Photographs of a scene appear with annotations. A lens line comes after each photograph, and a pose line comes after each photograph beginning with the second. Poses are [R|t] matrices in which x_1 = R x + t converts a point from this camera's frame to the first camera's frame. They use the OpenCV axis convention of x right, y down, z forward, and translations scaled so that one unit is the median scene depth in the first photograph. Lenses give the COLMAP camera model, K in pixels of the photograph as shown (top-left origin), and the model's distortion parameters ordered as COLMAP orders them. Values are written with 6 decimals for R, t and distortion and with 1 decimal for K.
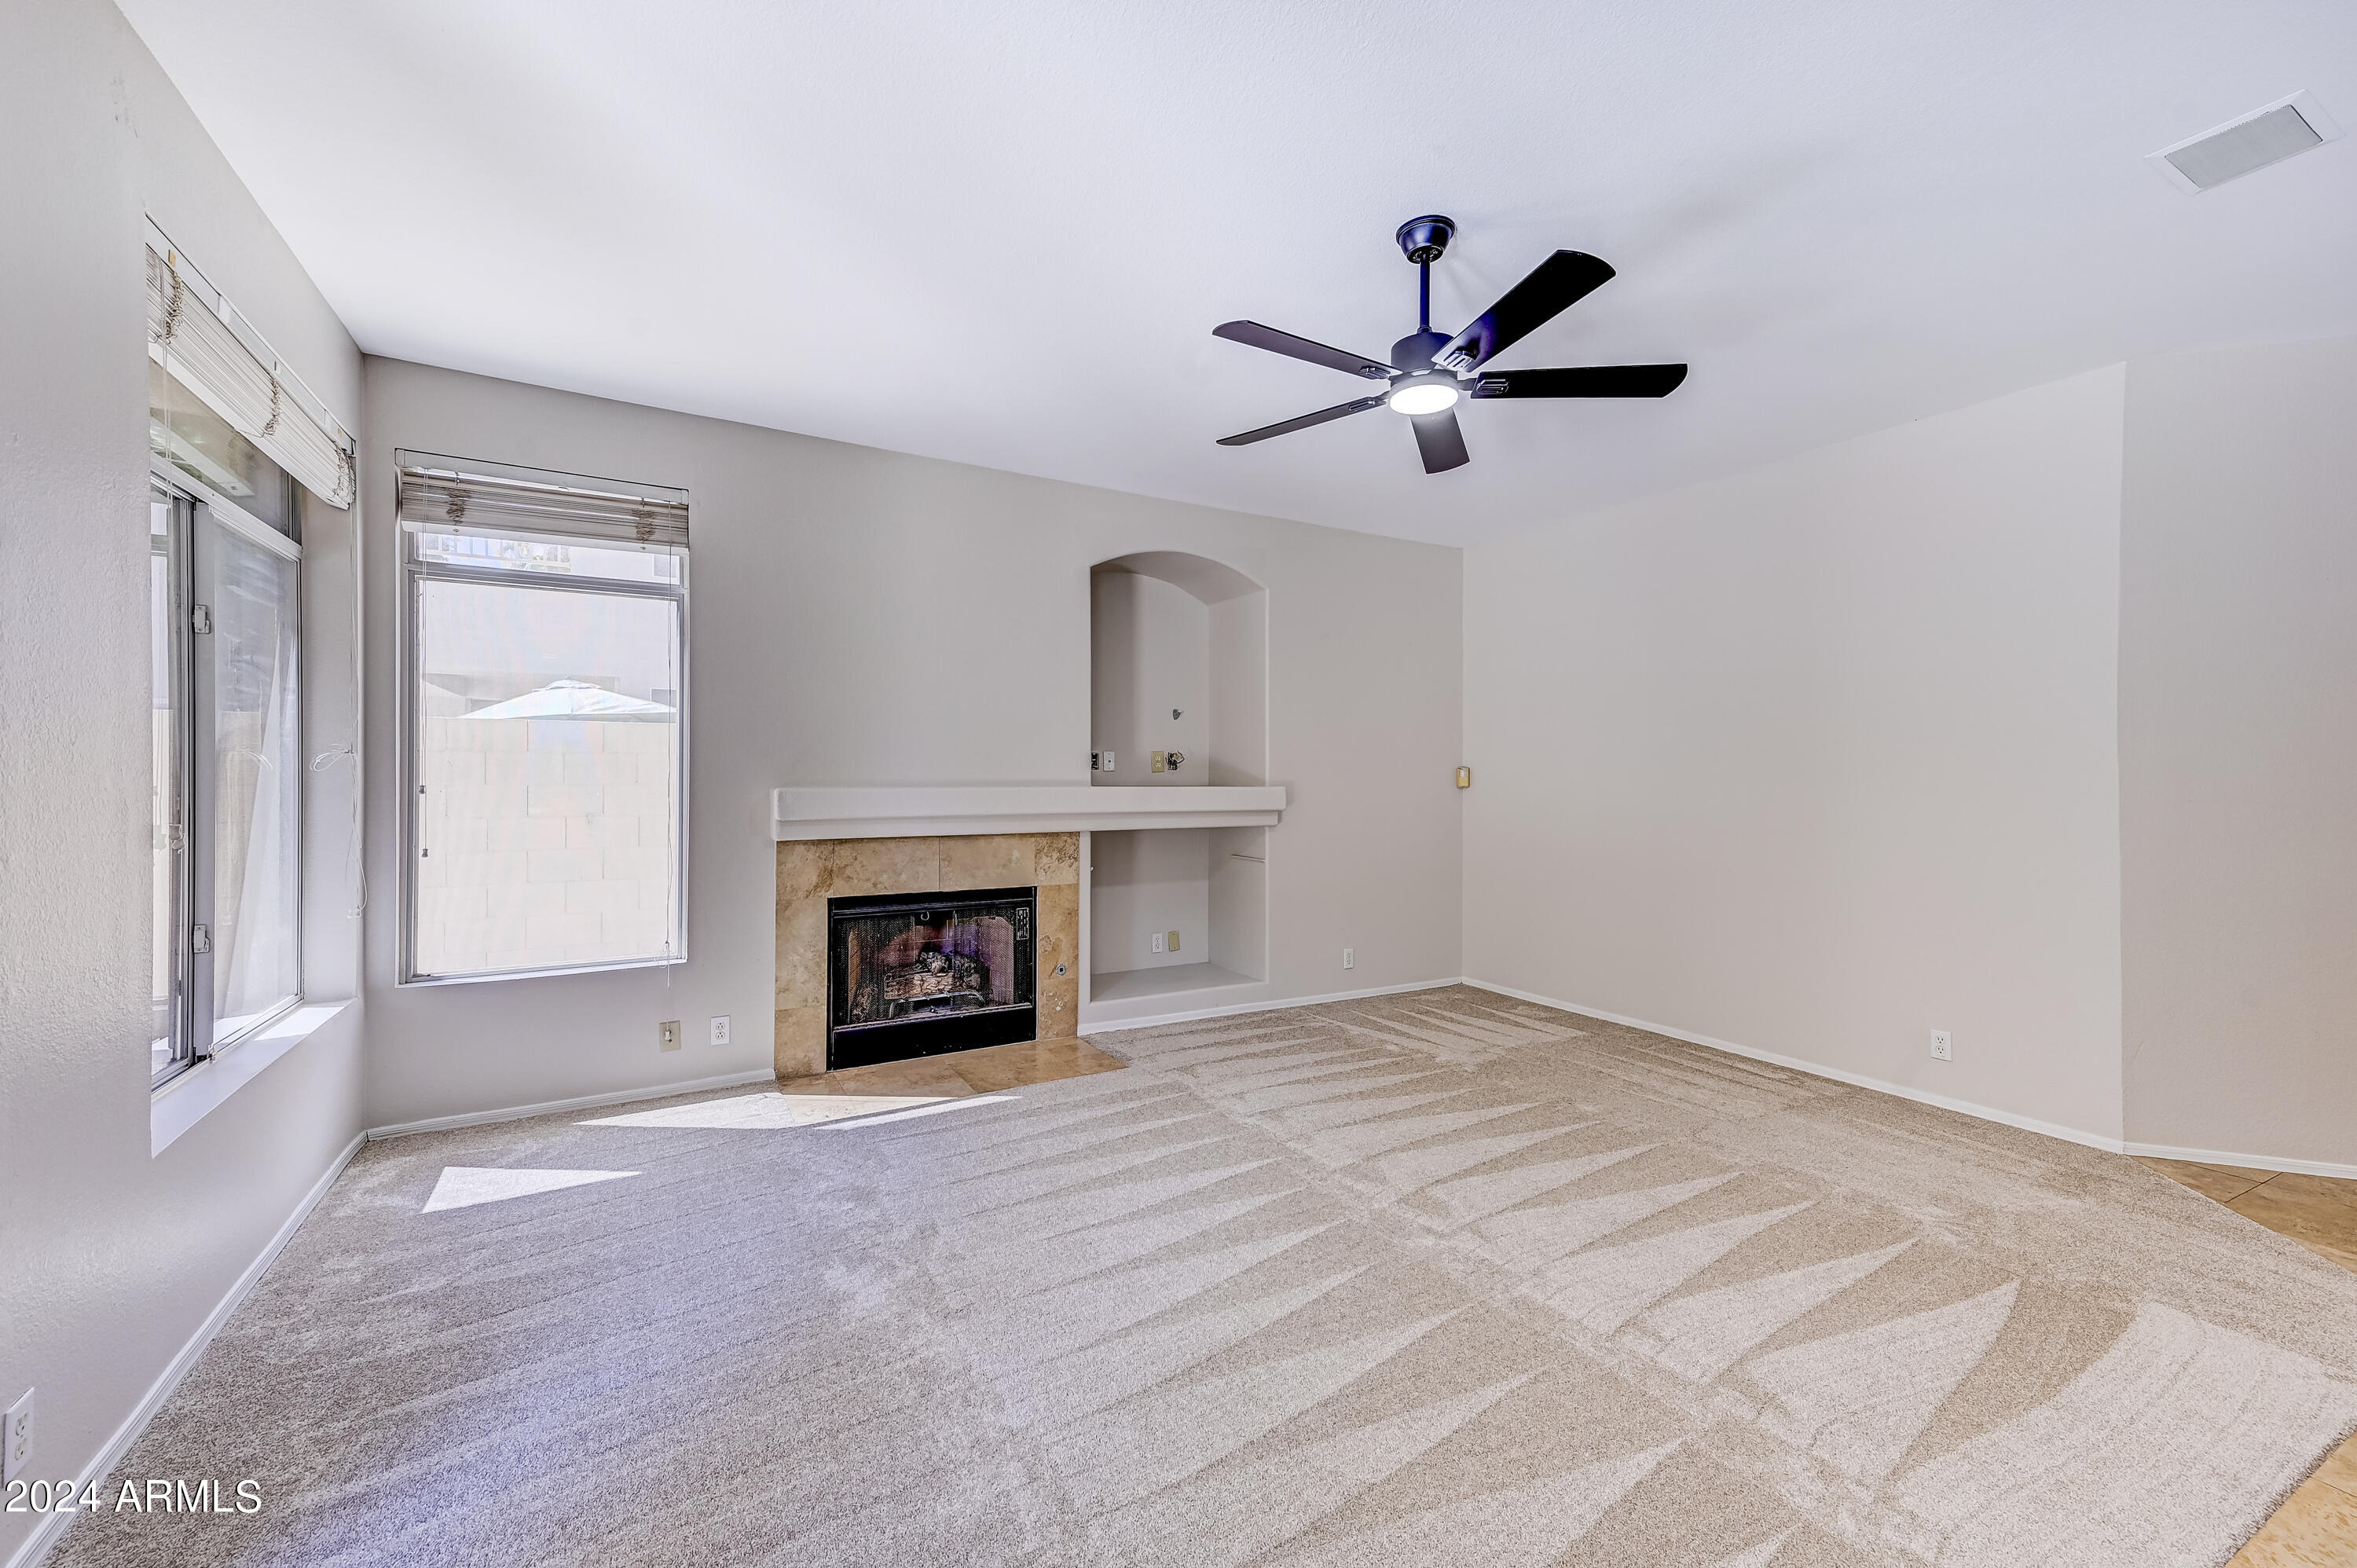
lens RADIAL K [[924.6, 0, 1178.5], [0, 924.6, 784.0], [0, 0, 1]] dist [0.015960, 0.000180]
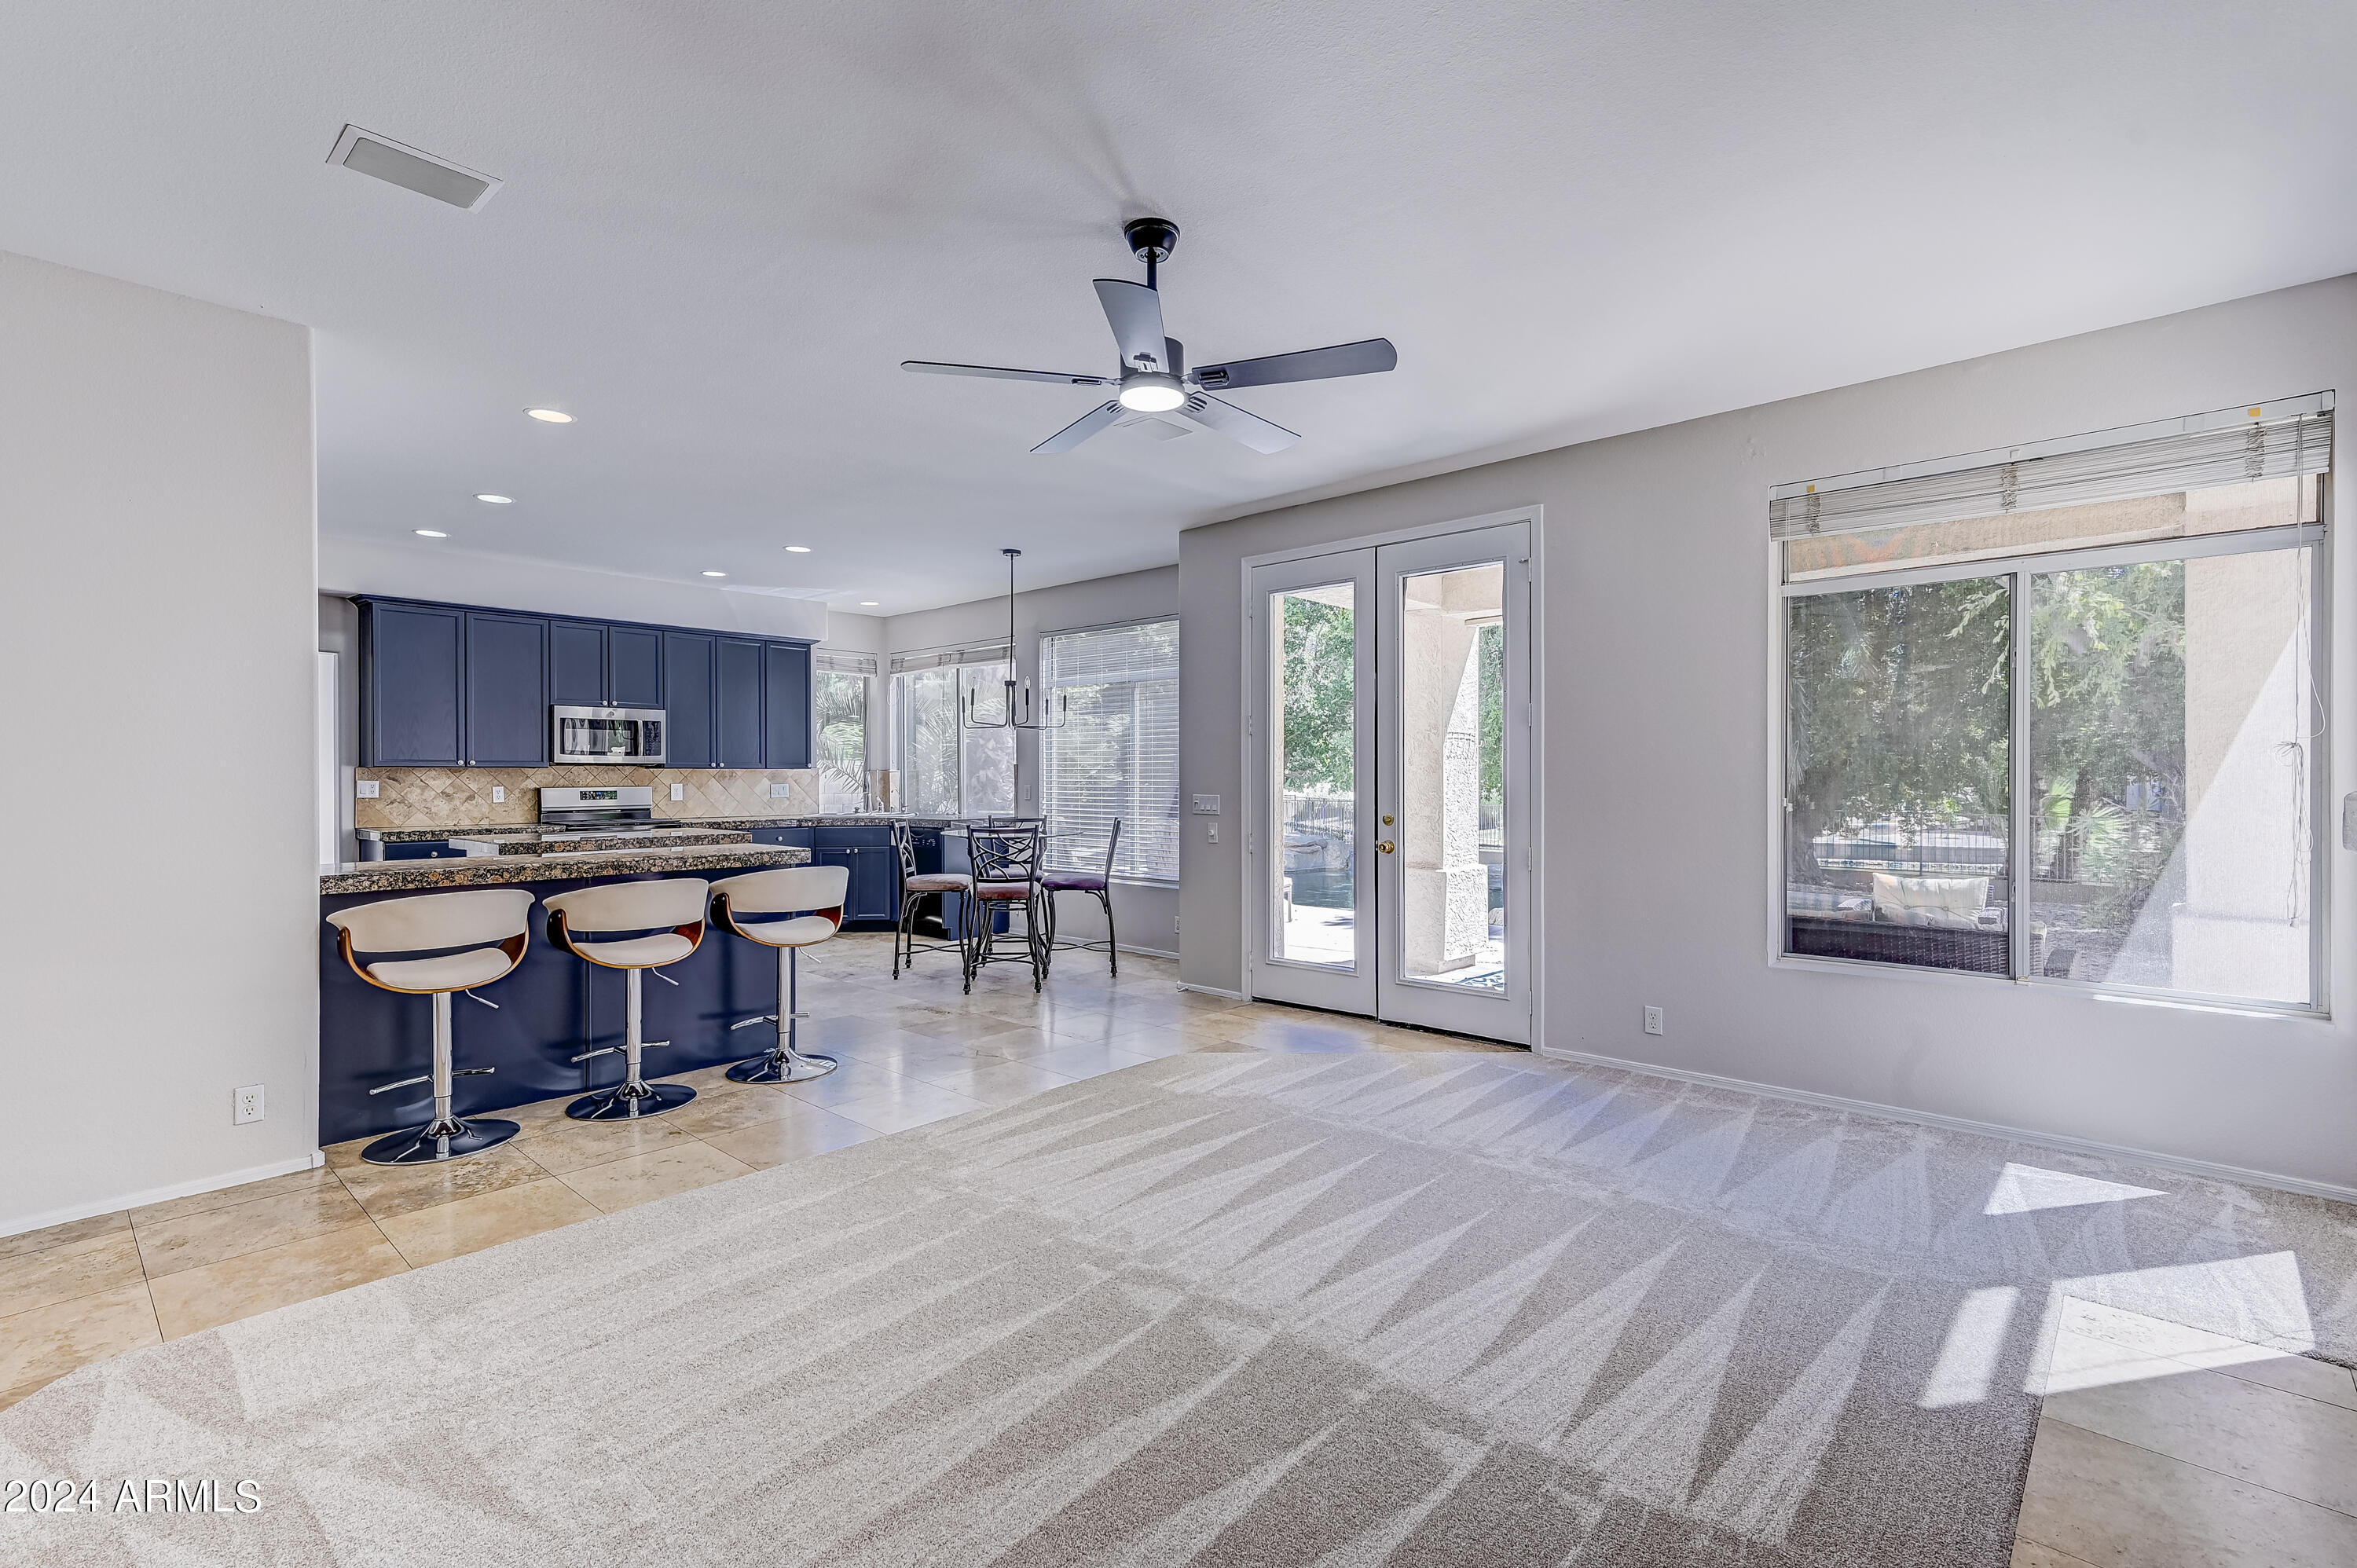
lens RADIAL K [[1078.4, 0, 1178.5], [0, 1078.4, 784.0], [0, 0, 1]] dist [0.000888, 0.000045]
pose [[-0.951171, 0.001658, -0.308660, 0.364839], [-0.003396, 0.999869, 0.015837, -0.006275], [0.308646, 0.016112, -0.951041, 1.305249]]
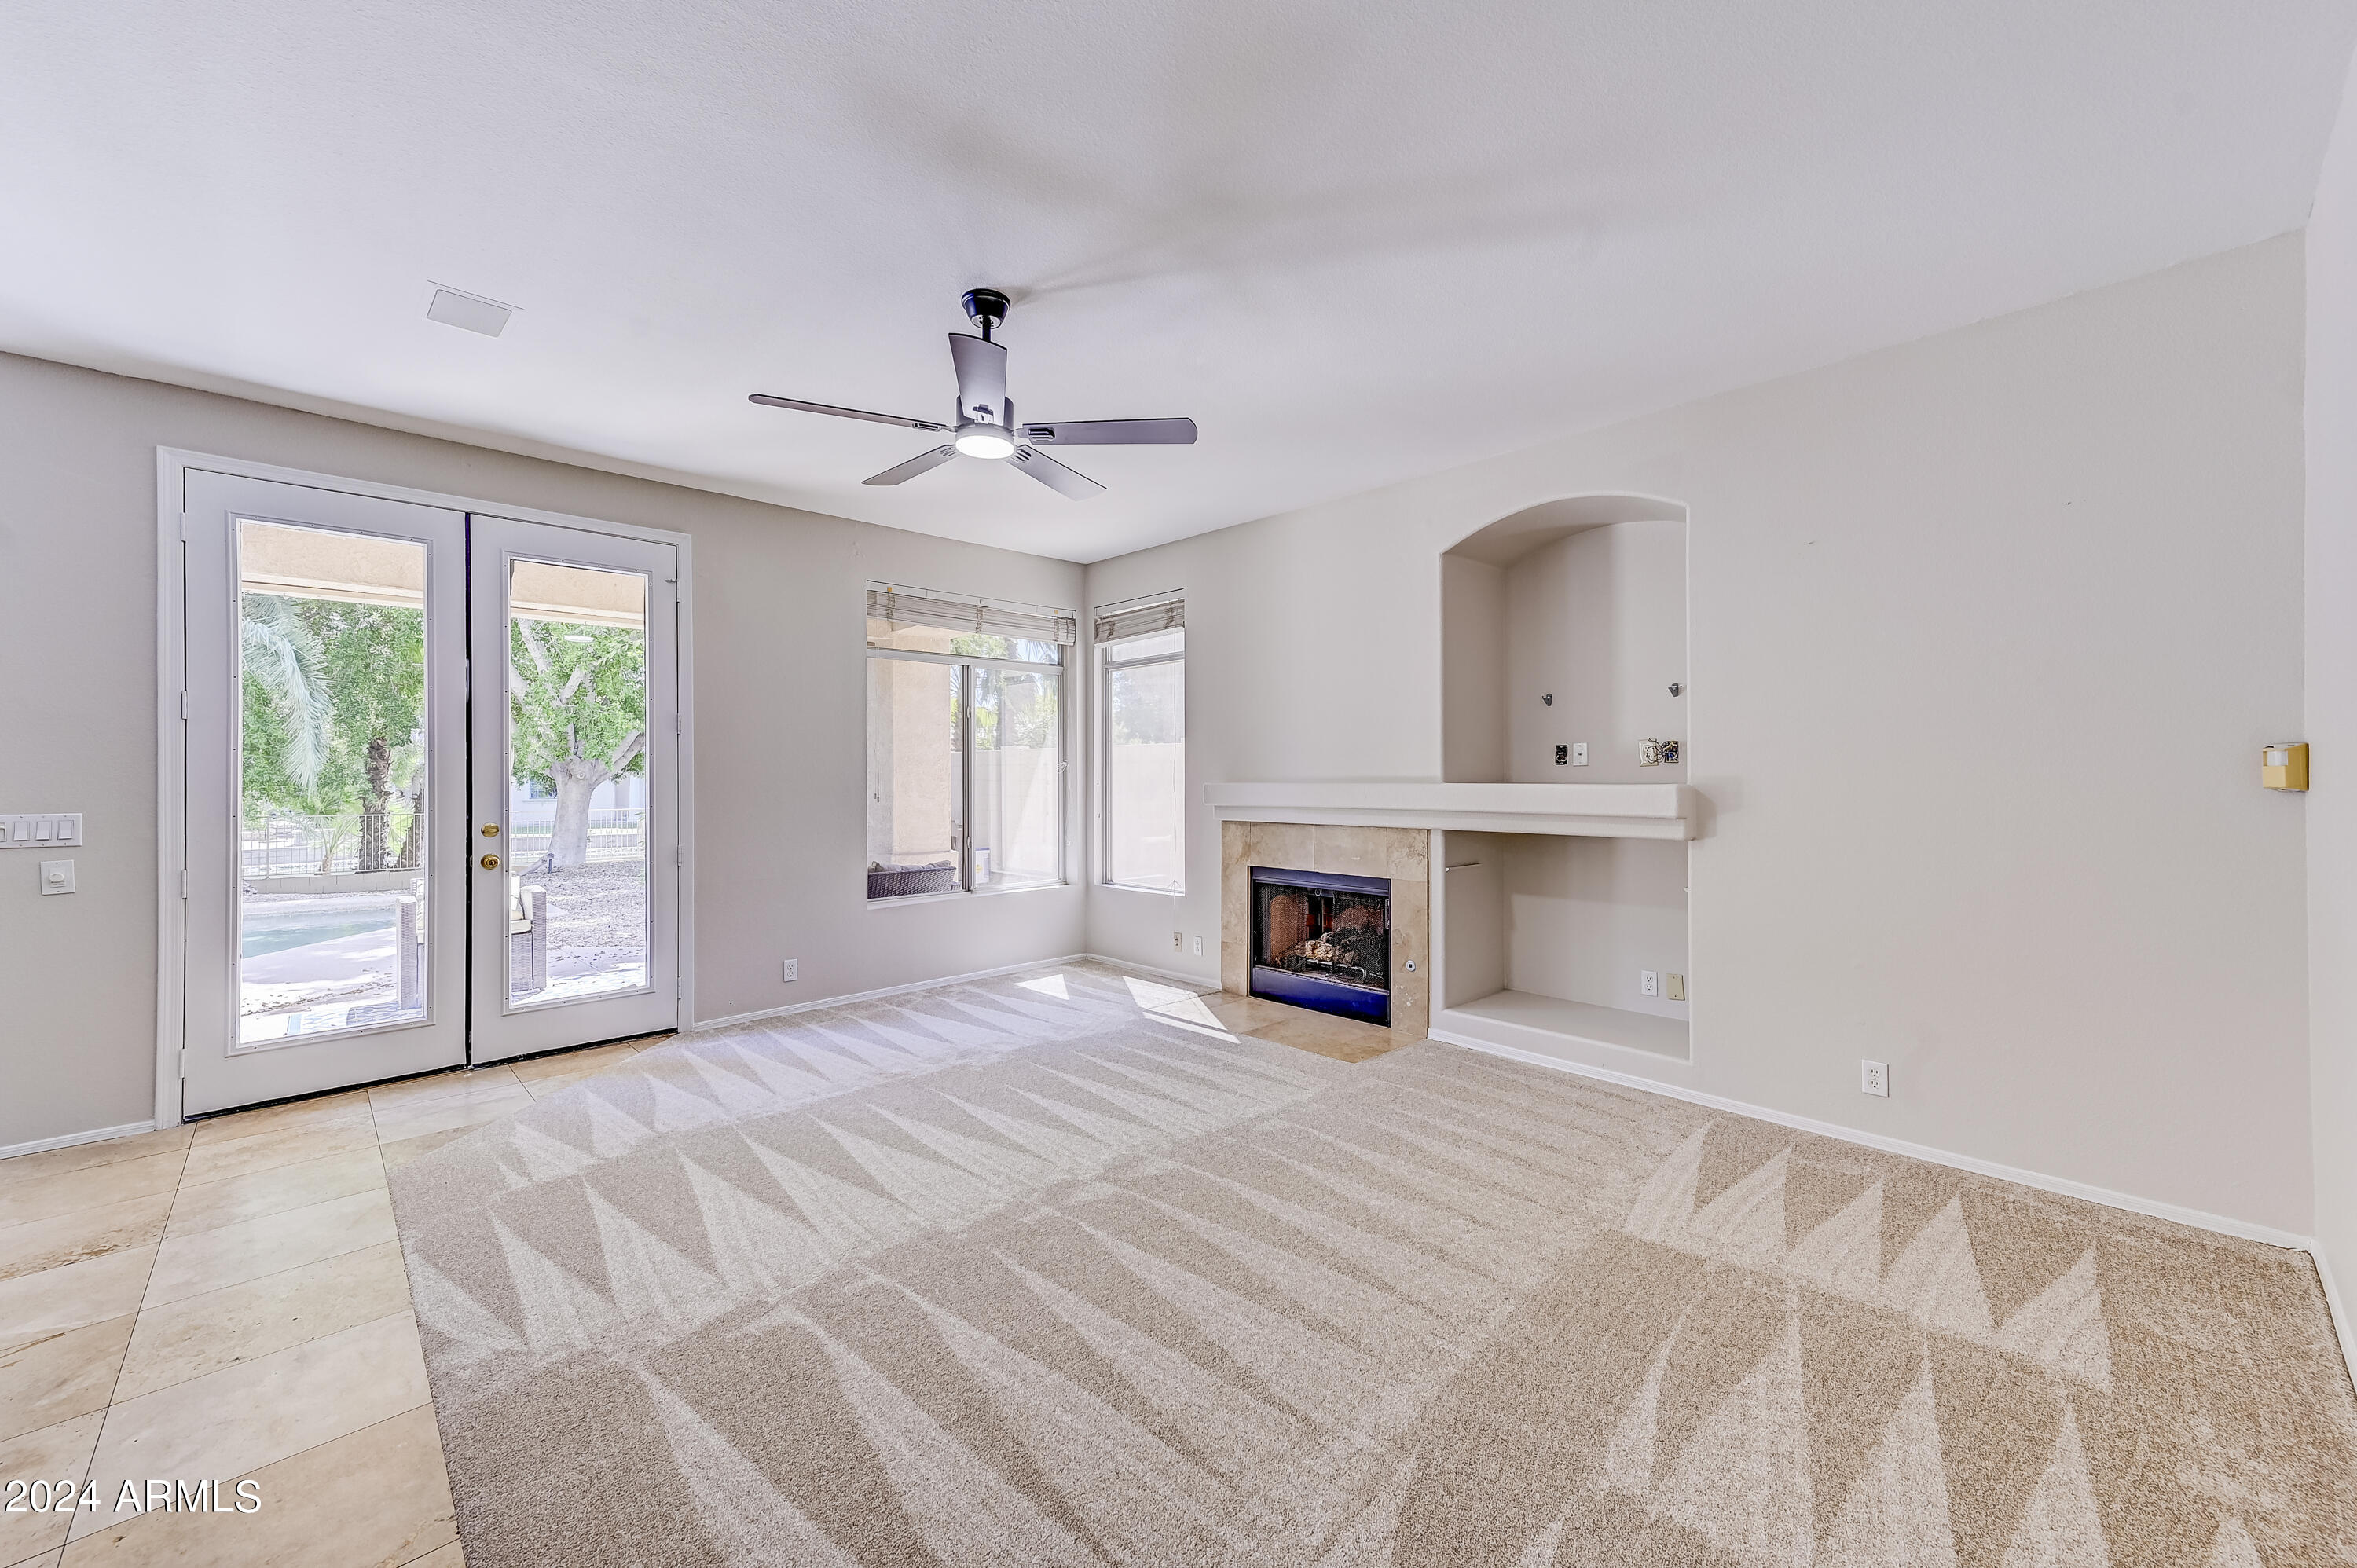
lens RADIAL K [[920.9, 0, 1180.1], [0, 920.9, 769.6], [0, 0, 1]] dist [0.020358, 0.000399]
pose [[0.251126, -0.010419, -0.967898, 0.879648], [-0.004258, 0.999921, -0.011868, 0.001504], [0.967945, 0.007101, 0.251062, 0.571618]]
